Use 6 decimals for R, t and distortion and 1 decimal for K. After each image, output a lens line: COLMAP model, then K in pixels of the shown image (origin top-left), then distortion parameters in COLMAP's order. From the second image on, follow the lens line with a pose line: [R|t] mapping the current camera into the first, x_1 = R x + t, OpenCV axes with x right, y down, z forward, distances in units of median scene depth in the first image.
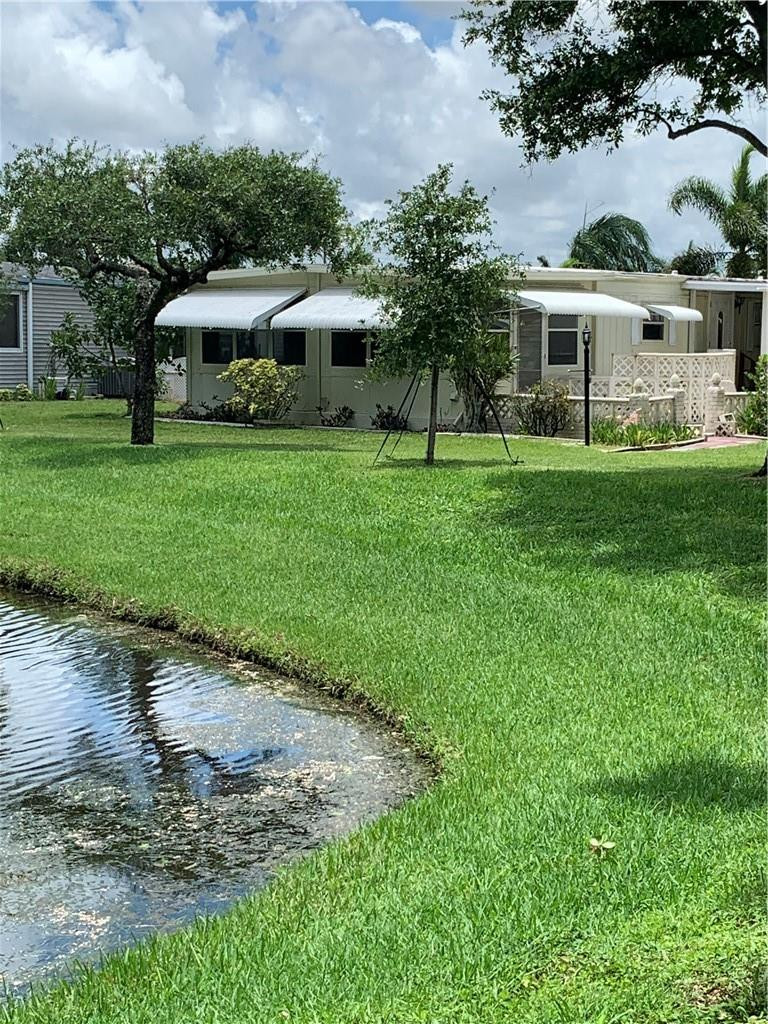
lens RADIAL K [[1460.4, 0, 384.0], [0, 1460.4, 512.0], [0, 0, 1]] dist [0.134852, -0.111504]
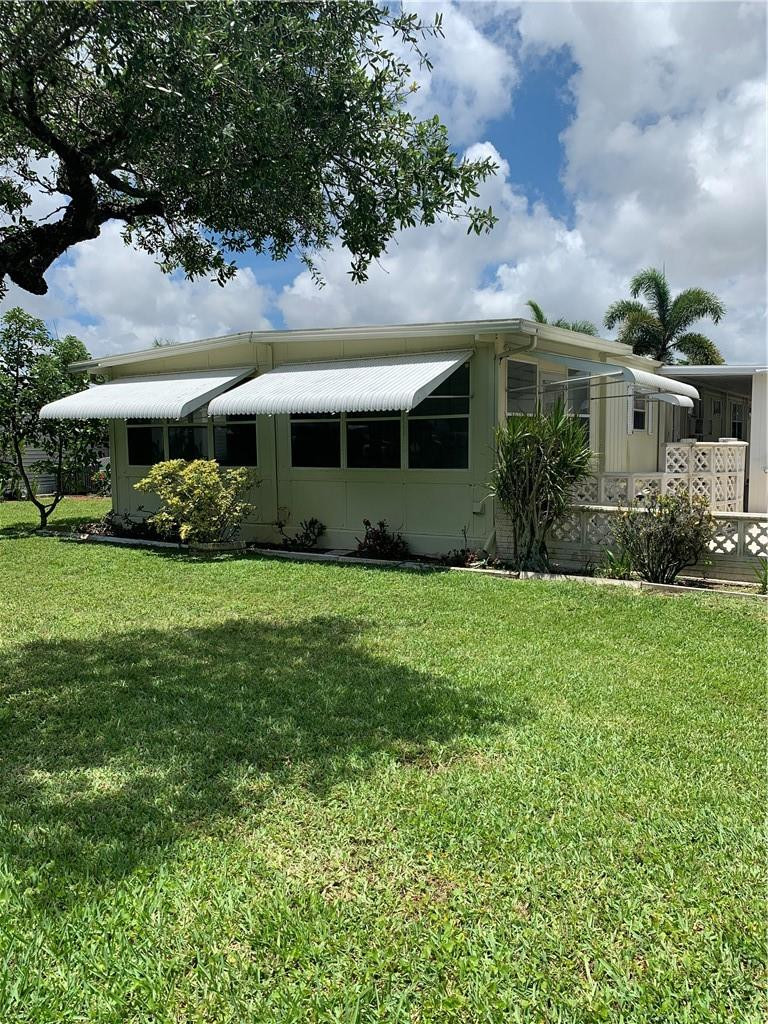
lens RADIAL K [[755.3, 0, 384.0], [0, 755.3, 512.0], [0, 0, 1]] dist [0.001438, -0.020256]
pose [[0.990406, -0.029652, 0.134966, -0.075996], [0.032843, 0.999230, -0.021484, -0.118252], [-0.134225, 0.025711, 0.990617, 1.083617]]
